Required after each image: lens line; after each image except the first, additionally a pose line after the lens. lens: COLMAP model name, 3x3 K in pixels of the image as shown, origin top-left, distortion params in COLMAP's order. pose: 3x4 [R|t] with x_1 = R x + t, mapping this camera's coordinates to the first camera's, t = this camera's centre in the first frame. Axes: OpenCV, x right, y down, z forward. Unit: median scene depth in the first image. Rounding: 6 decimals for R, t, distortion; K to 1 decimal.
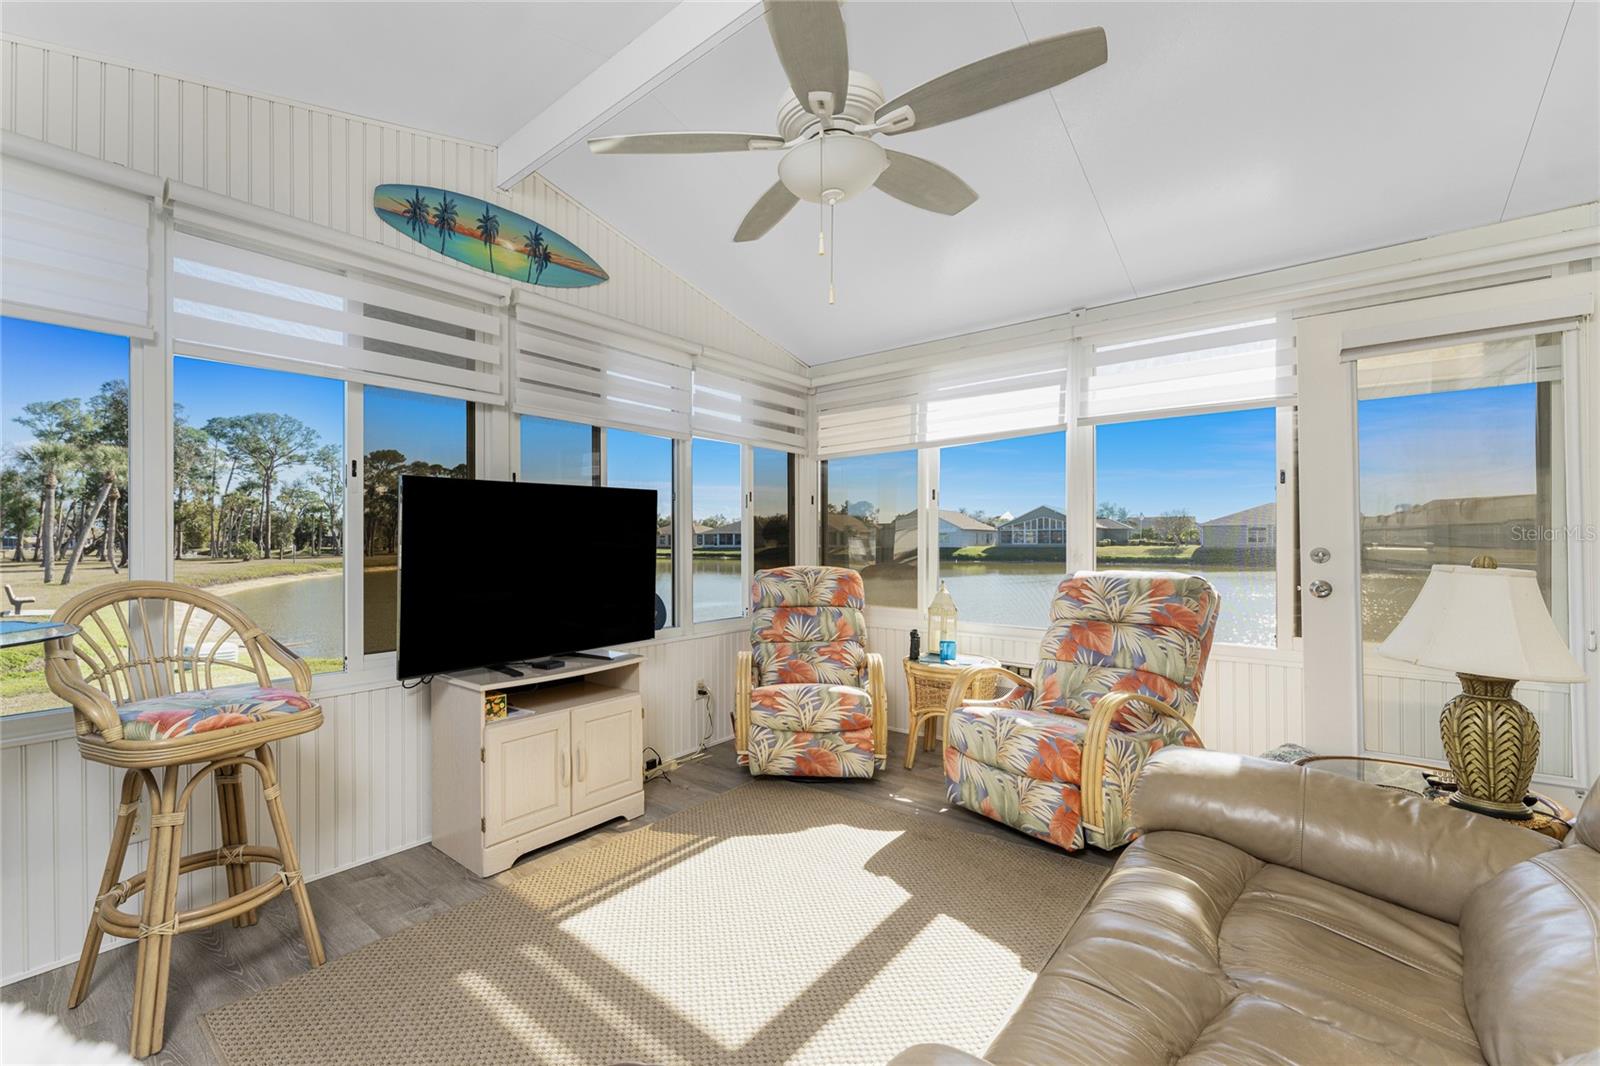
lens RADIAL K [[645.5, 0, 798.2], [0, 645.5, 536.2], [0, 0, 1]] dist [-0.000515, -0.002159]
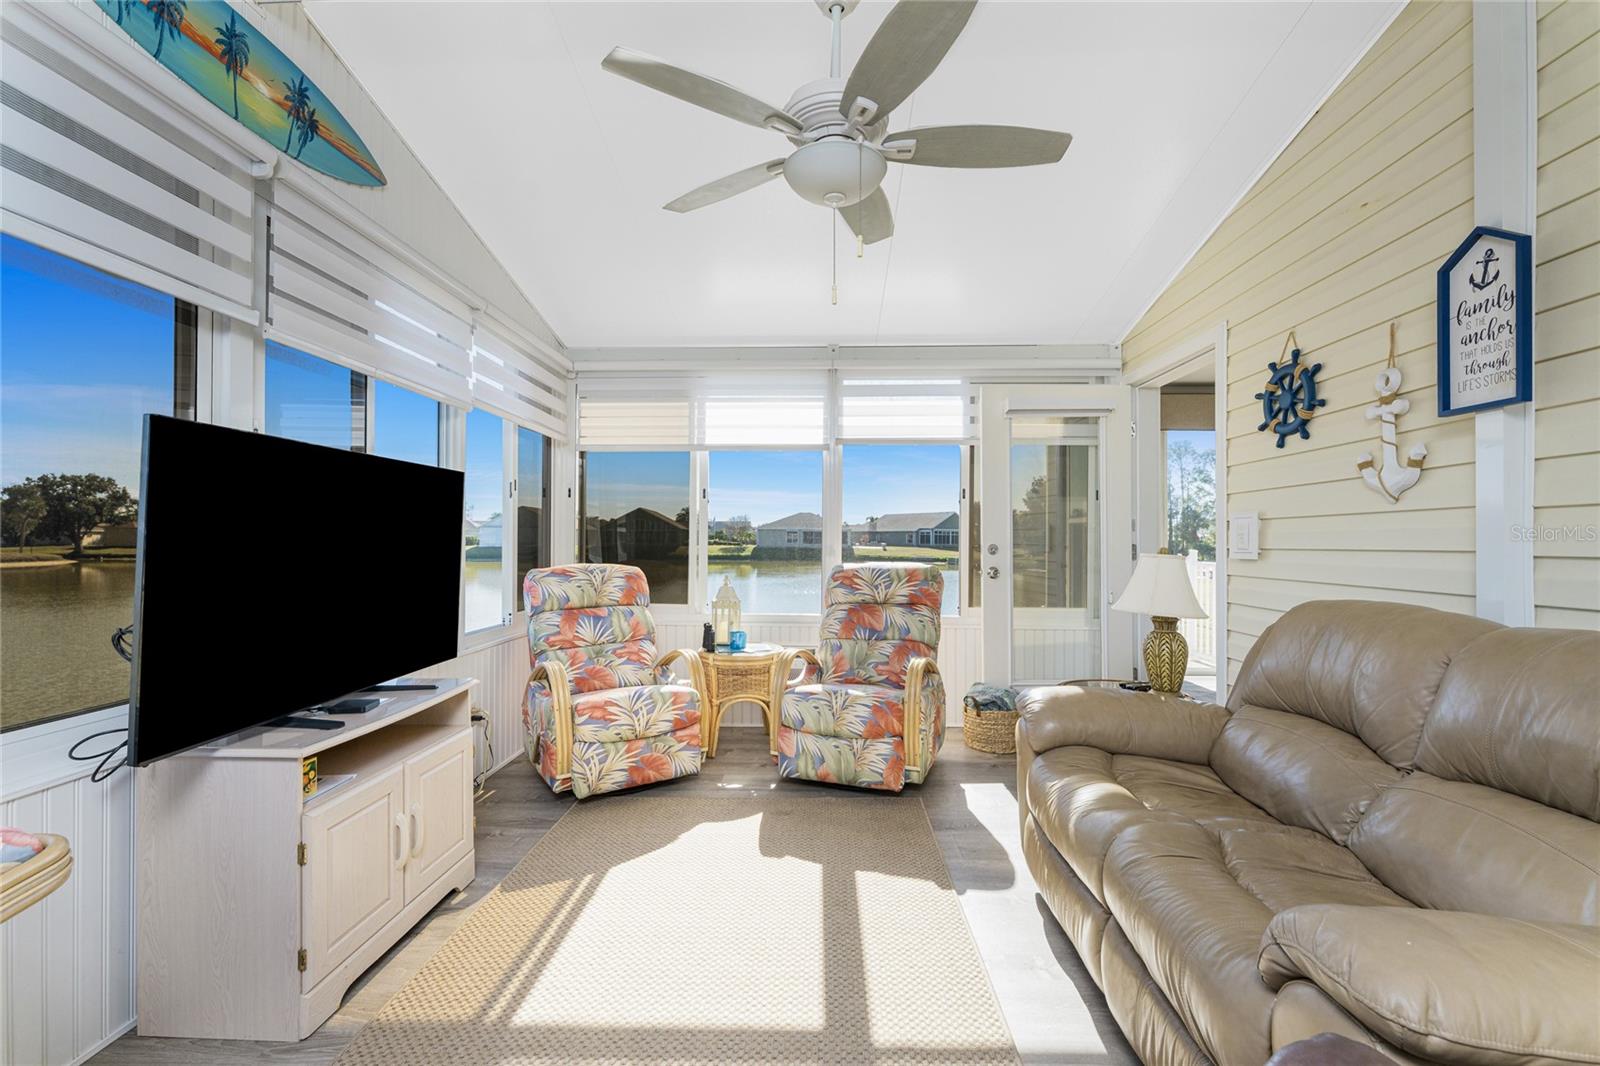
lens RADIAL K [[608.8, 0, 799.5], [0, 608.8, 535.9], [0, 0, 1]] dist [-0.005599, -0.000119]
pose [[0.802432, 0.010614, 0.596649, -0.333363], [-0.010121, 0.999940, -0.004177, 0.008727], [-0.596657, -0.002687, 0.802492, 0.149378]]
